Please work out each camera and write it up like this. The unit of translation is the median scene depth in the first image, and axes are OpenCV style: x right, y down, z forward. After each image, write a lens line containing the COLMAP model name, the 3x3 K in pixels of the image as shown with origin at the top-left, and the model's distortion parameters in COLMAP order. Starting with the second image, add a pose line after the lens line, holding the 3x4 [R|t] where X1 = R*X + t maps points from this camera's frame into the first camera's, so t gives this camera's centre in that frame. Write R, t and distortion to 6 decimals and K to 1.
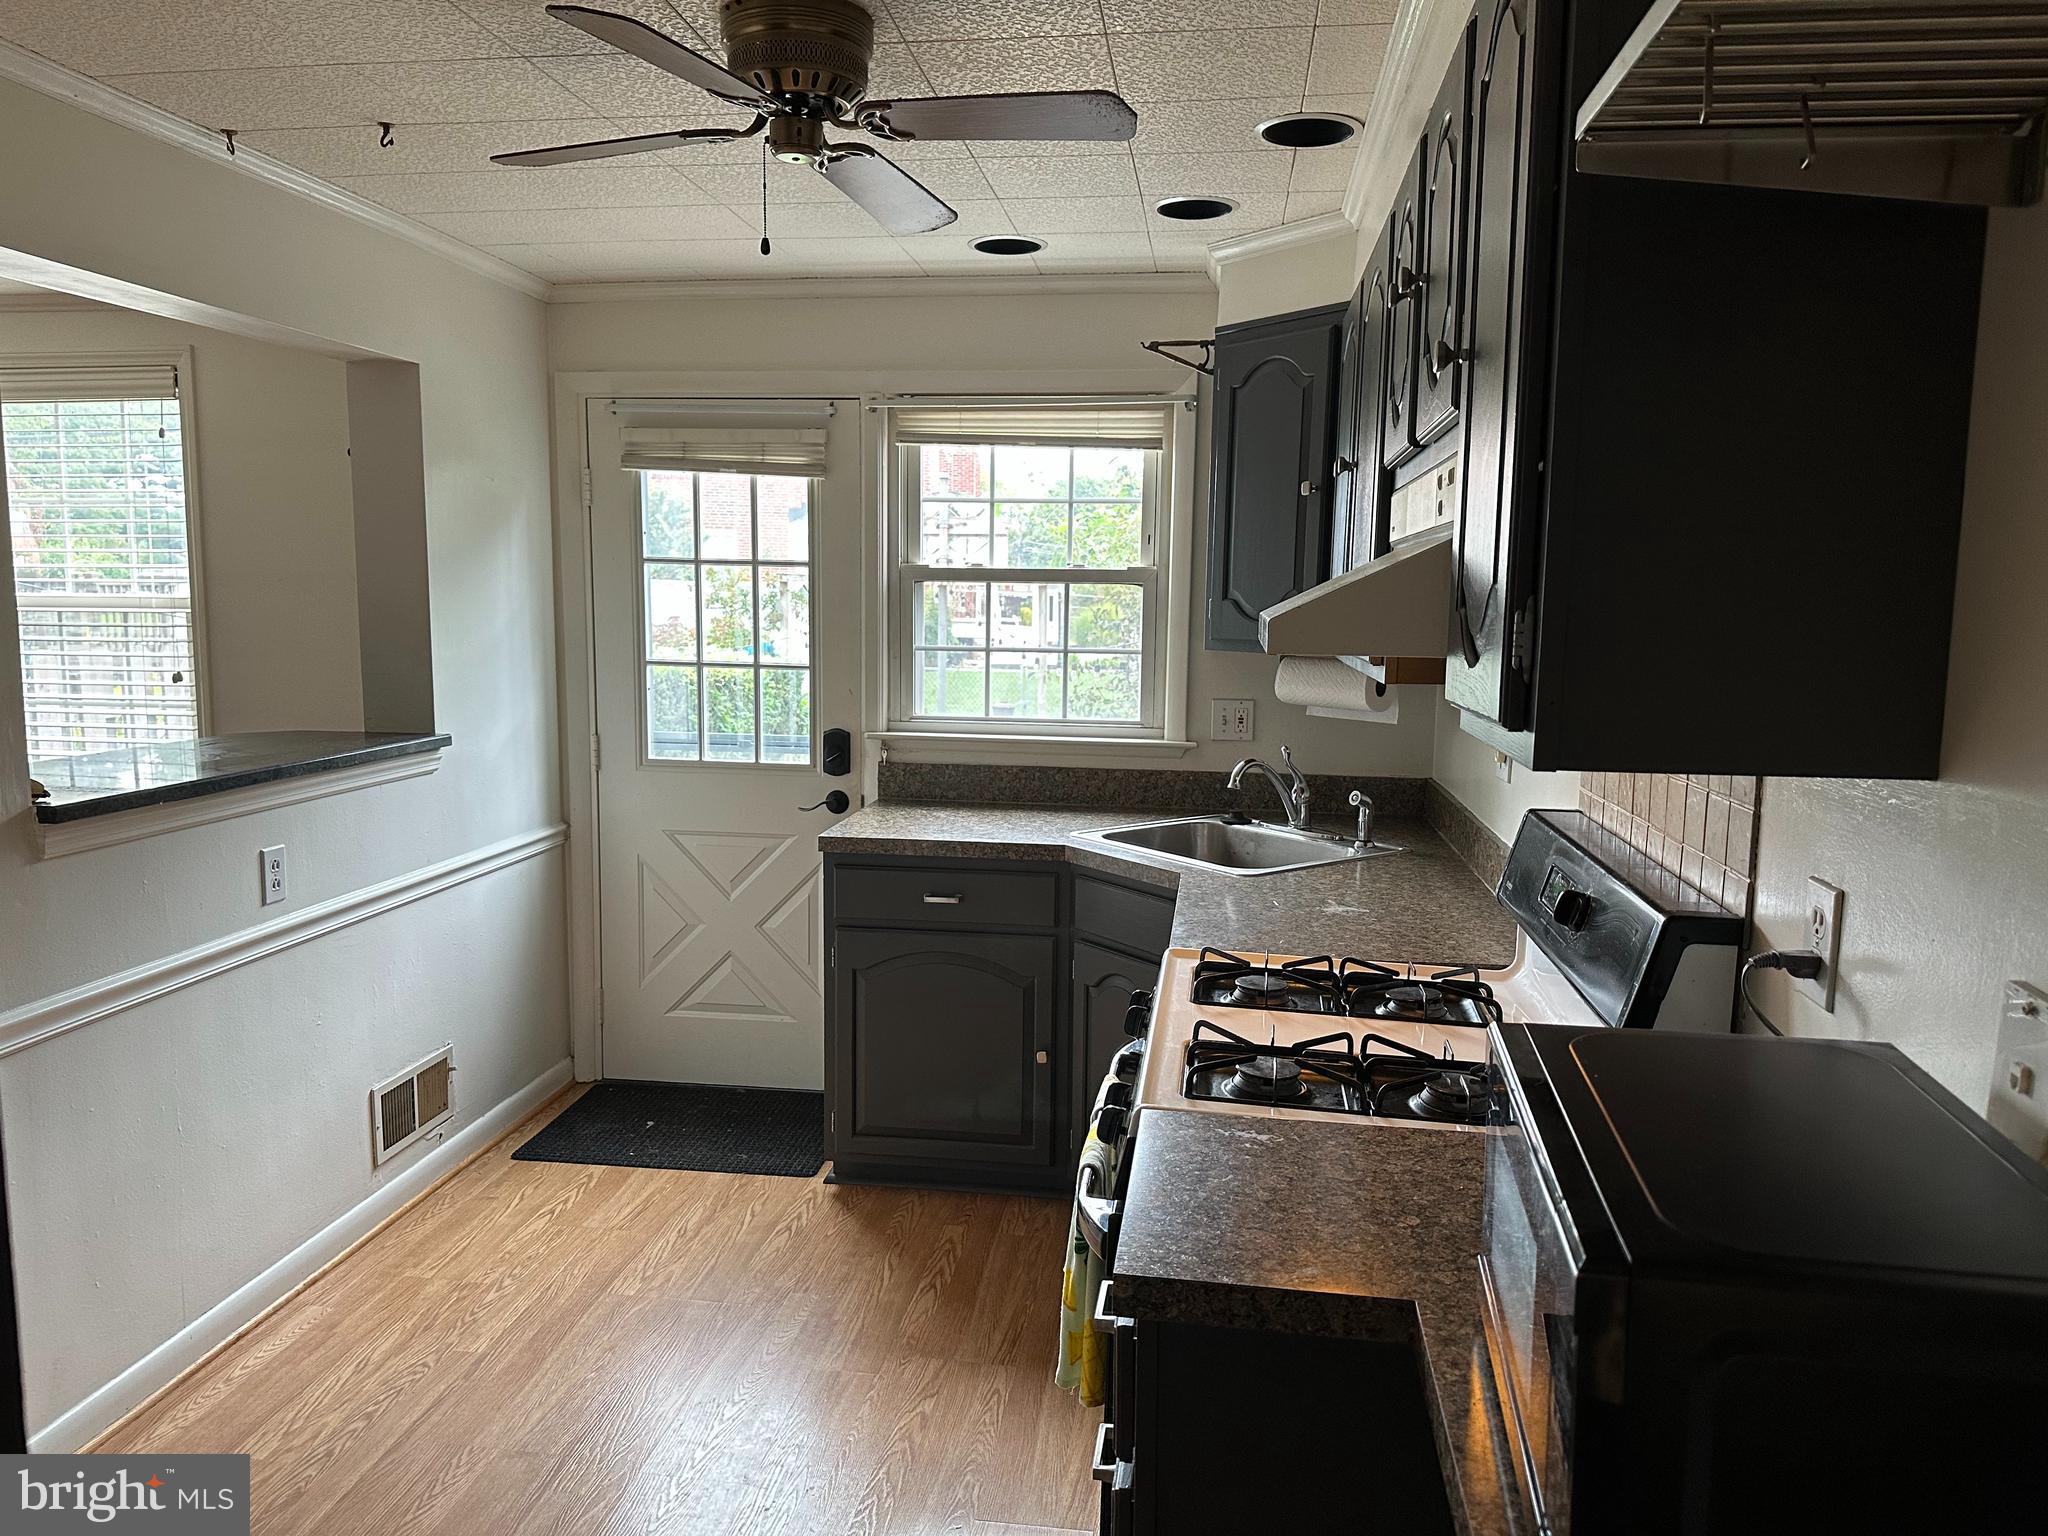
lens RADIAL K [[1422.9, 0, 999.9], [0, 1422.9, 760.5], [0, 0, 1]] dist [0.045275, -0.064283]
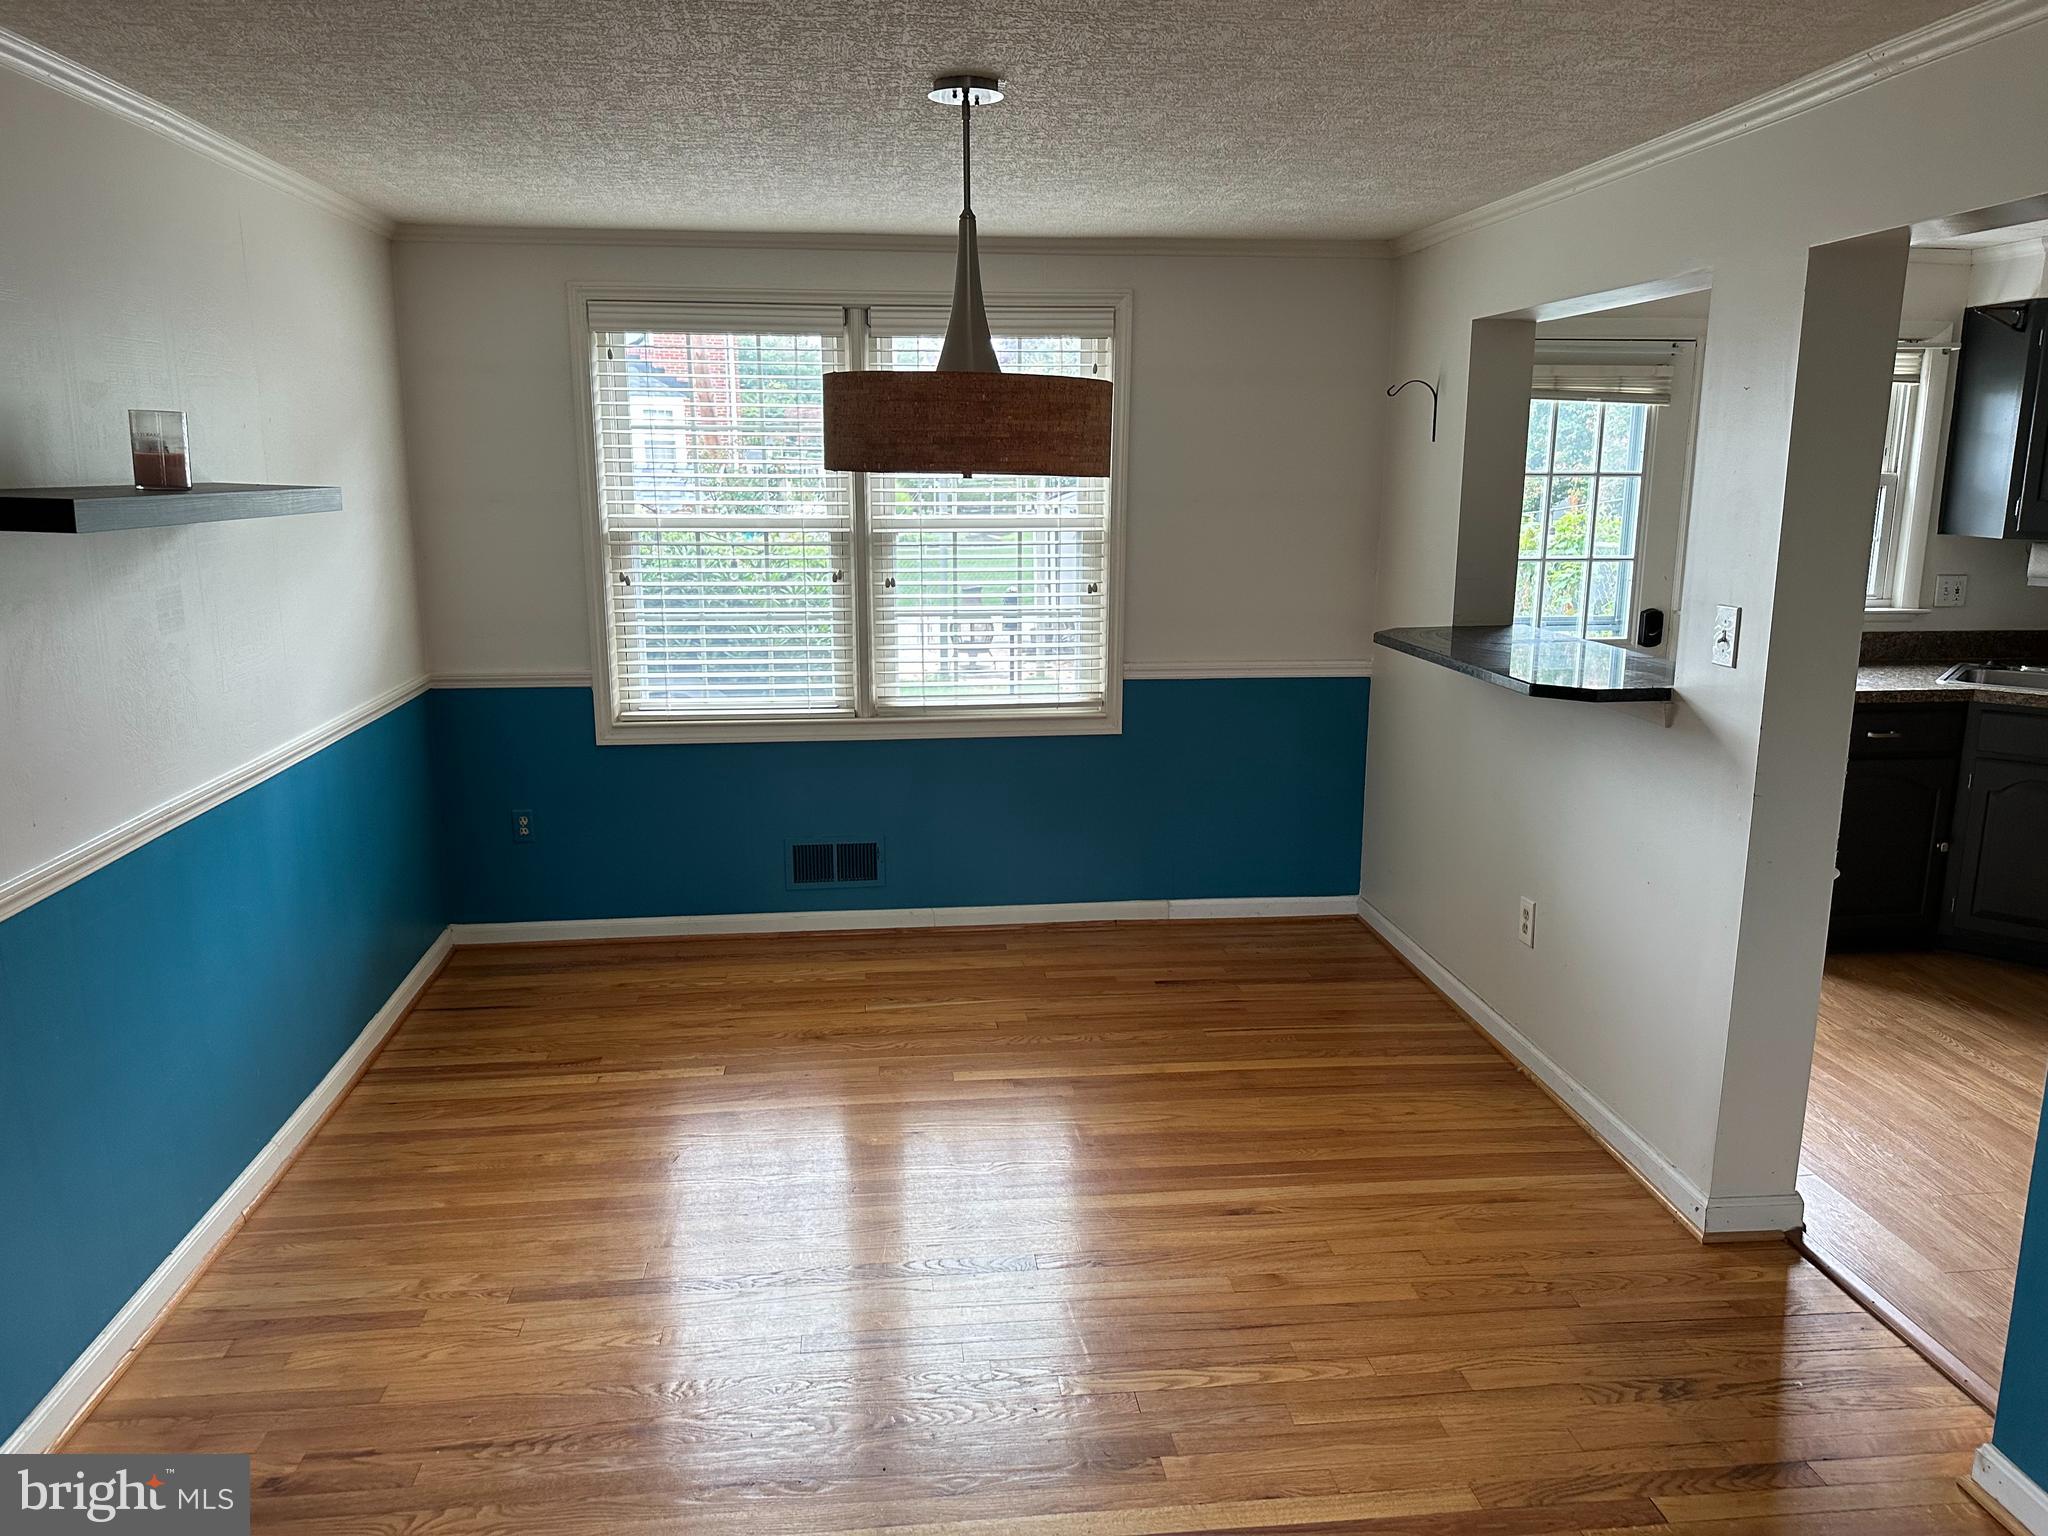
lens RADIAL K [[1422.9, 0, 999.9], [0, 1422.9, 760.5], [0, 0, 1]] dist [0.045275, -0.064283]
pose [[0.970699, -0.064577, 0.231458, -0.995908], [0.043023, 0.994354, 0.096996, -0.038320], [-0.236415, -0.084196, 0.967997, -0.089875]]
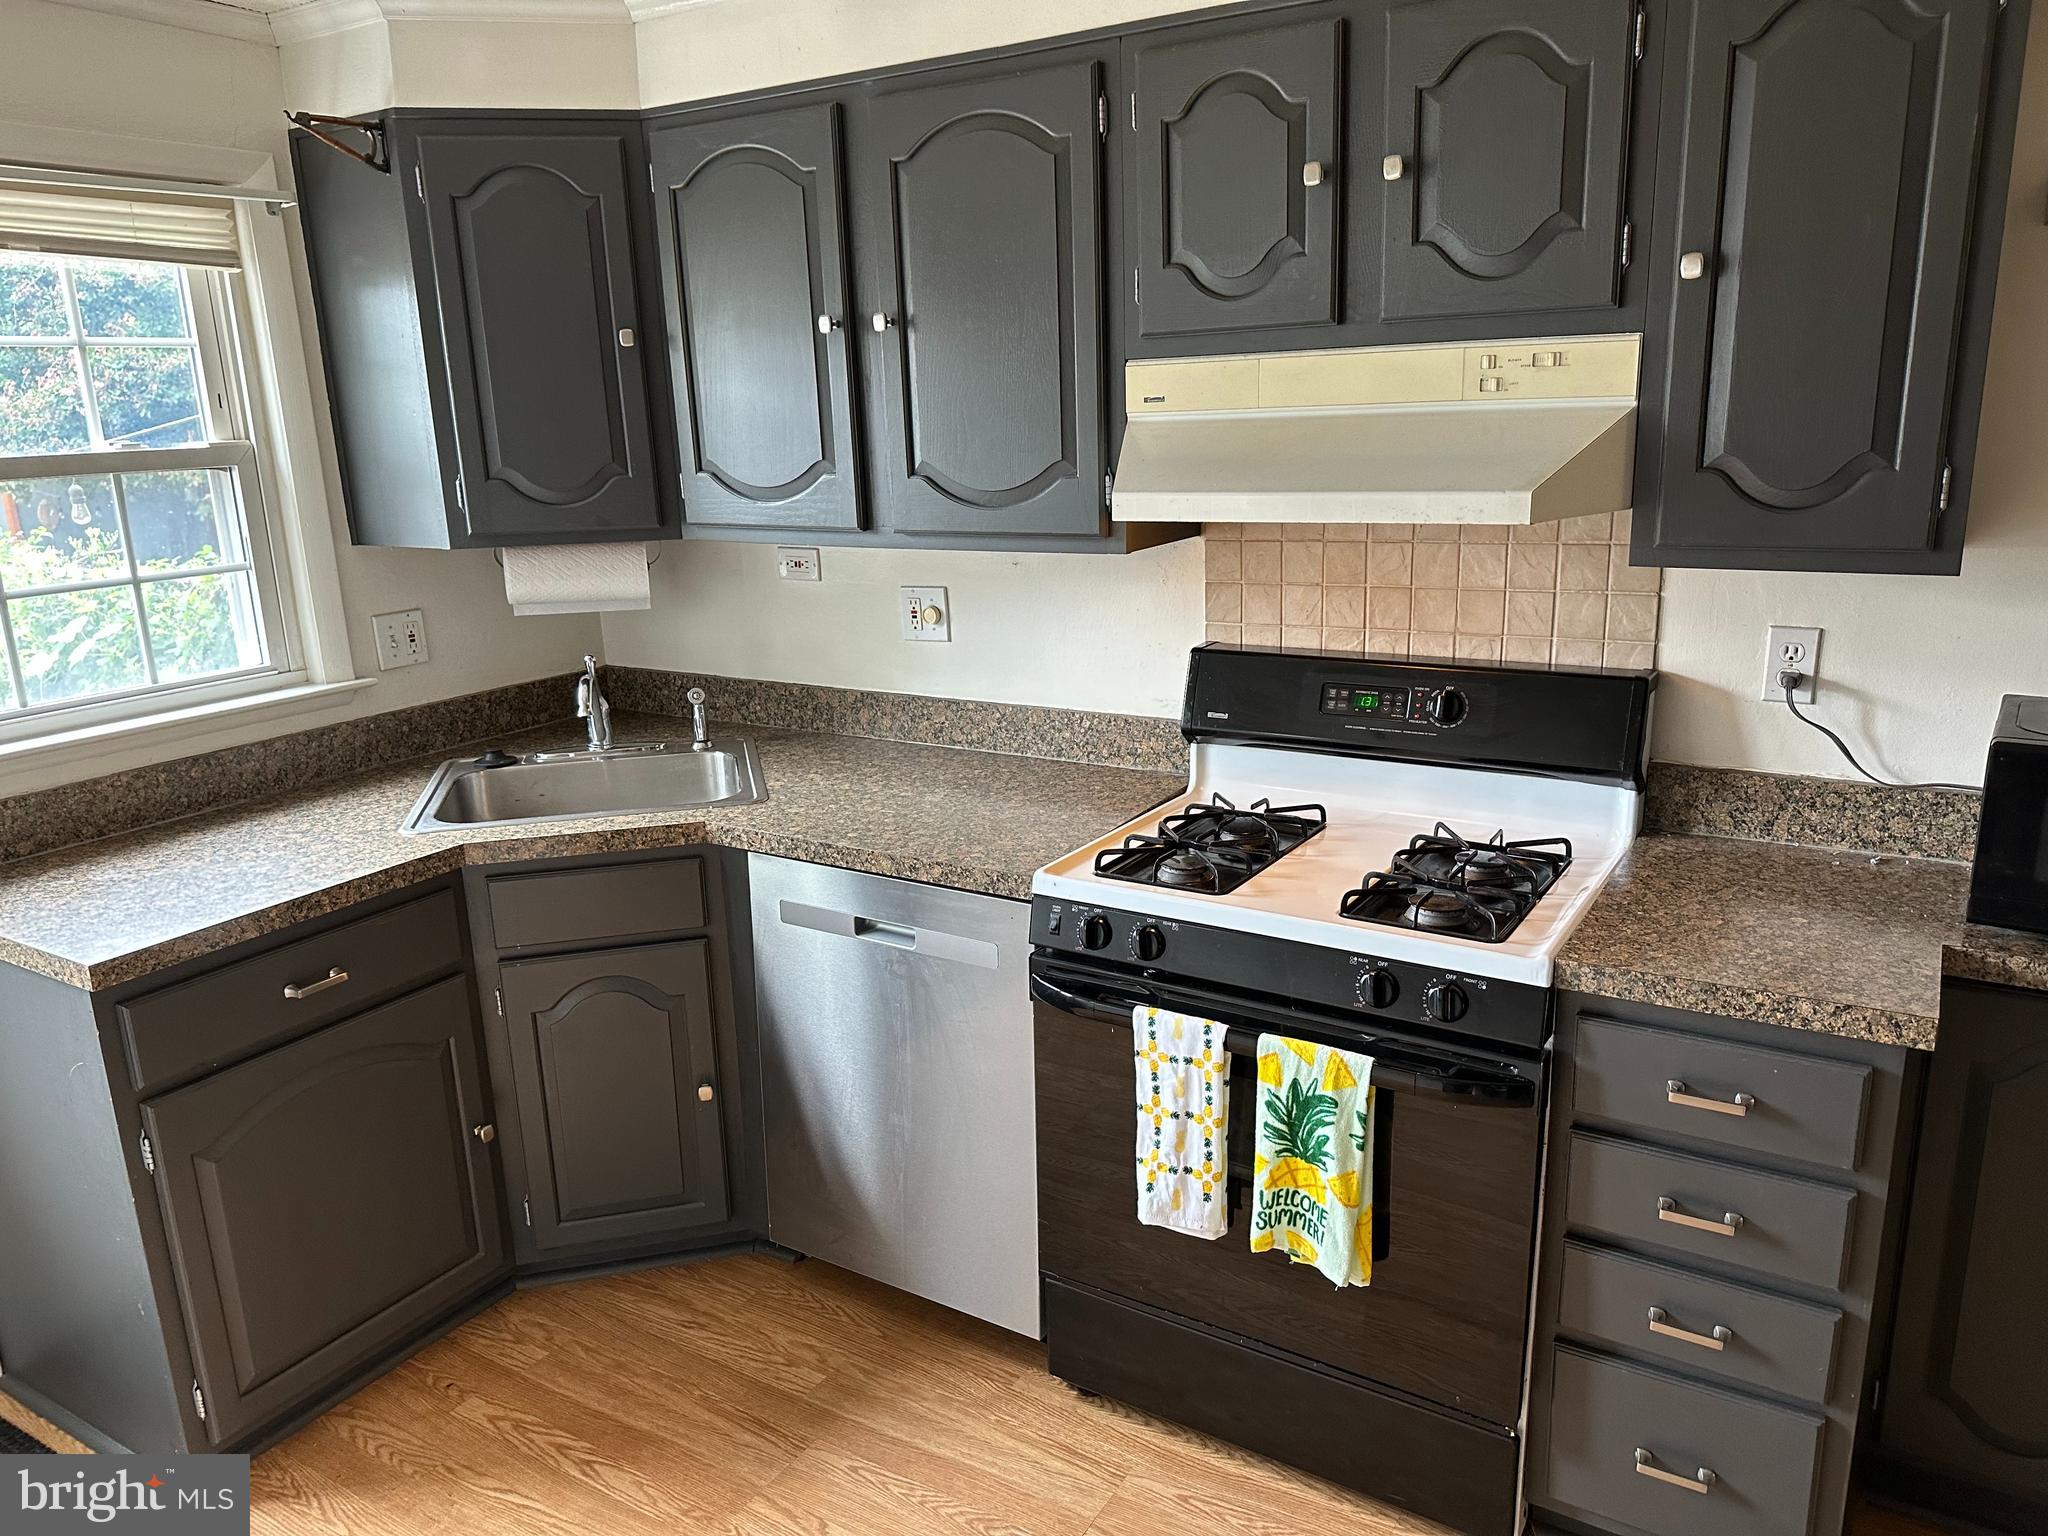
lens RADIAL K [[1439.4, 0, 1016.2], [0, 1439.4, 774.4], [0, 0, 1]] dist [0.152499, -0.266211]
pose [[0.391825, -0.258704, 0.882919, -0.416743], [0.145823, 0.964985, 0.218036, -0.081012], [-0.908410, 0.043318, 0.415830, 0.369195]]
